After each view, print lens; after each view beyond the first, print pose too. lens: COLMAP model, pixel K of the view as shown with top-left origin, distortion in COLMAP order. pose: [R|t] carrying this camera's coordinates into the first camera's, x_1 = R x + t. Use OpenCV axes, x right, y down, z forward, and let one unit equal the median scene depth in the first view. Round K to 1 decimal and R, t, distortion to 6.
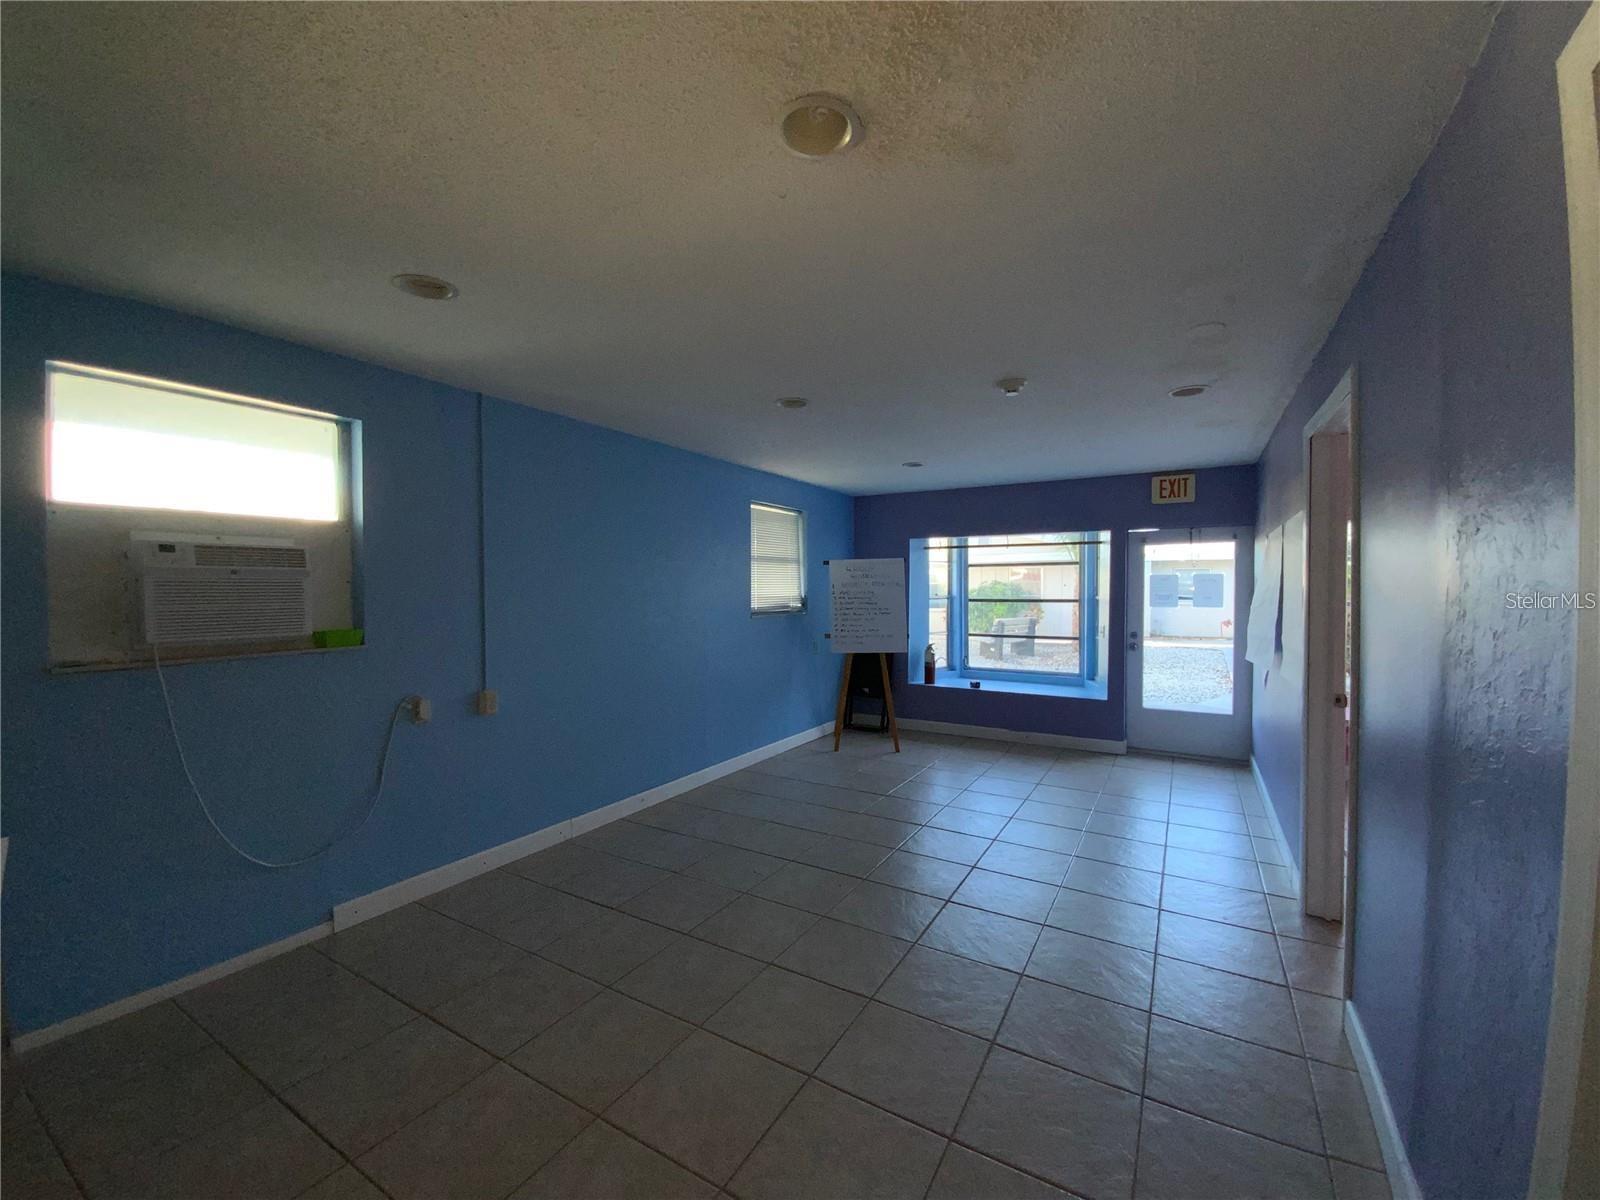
lens RADIAL K [[660.7, 0, 806.5], [0, 660.7, 599.9], [0, 0, 1]] dist [0.000479, -0.000026]
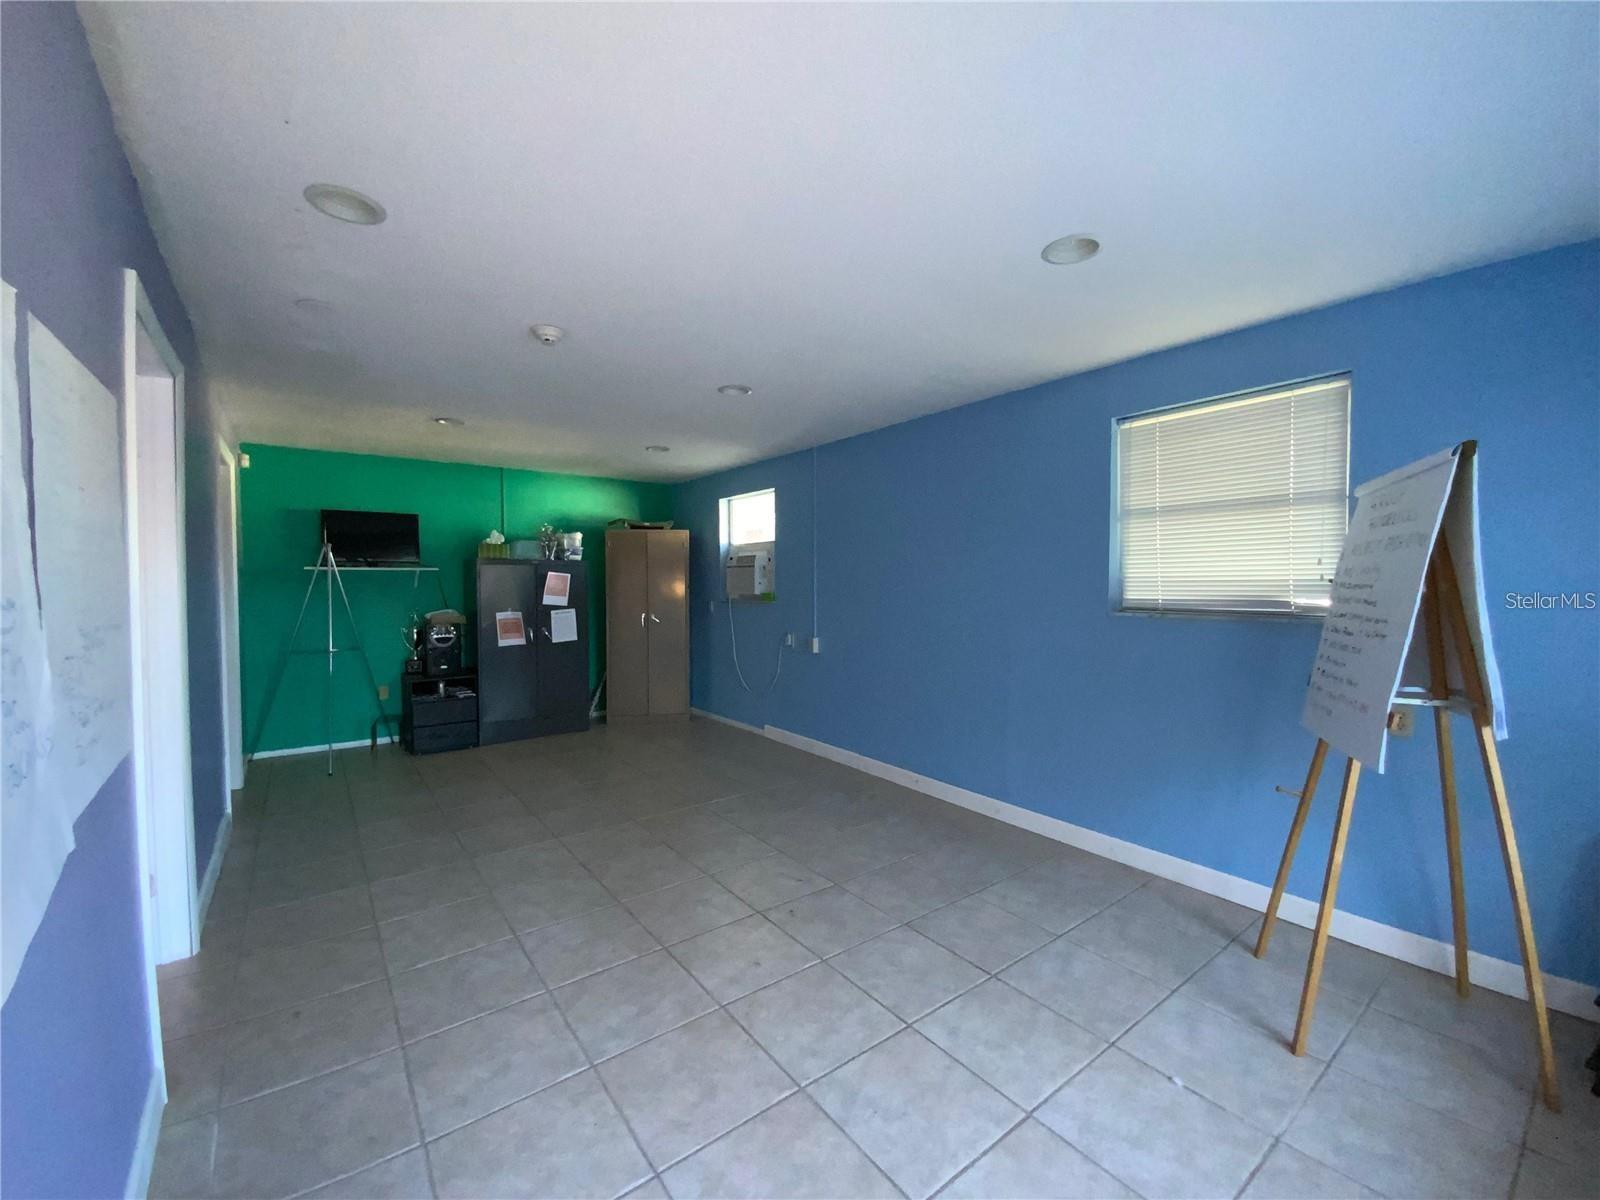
lens RADIAL K [[660.7, 0, 806.5], [0, 660.7, 599.9], [0, 0, 1]] dist [0.000479, -0.000026]
pose [[-0.397818, 0.035183, -0.916789, 1.012390], [-0.006266, 0.999137, 0.041063, -0.017265], [0.917443, 0.022080, -0.397254, 1.711074]]
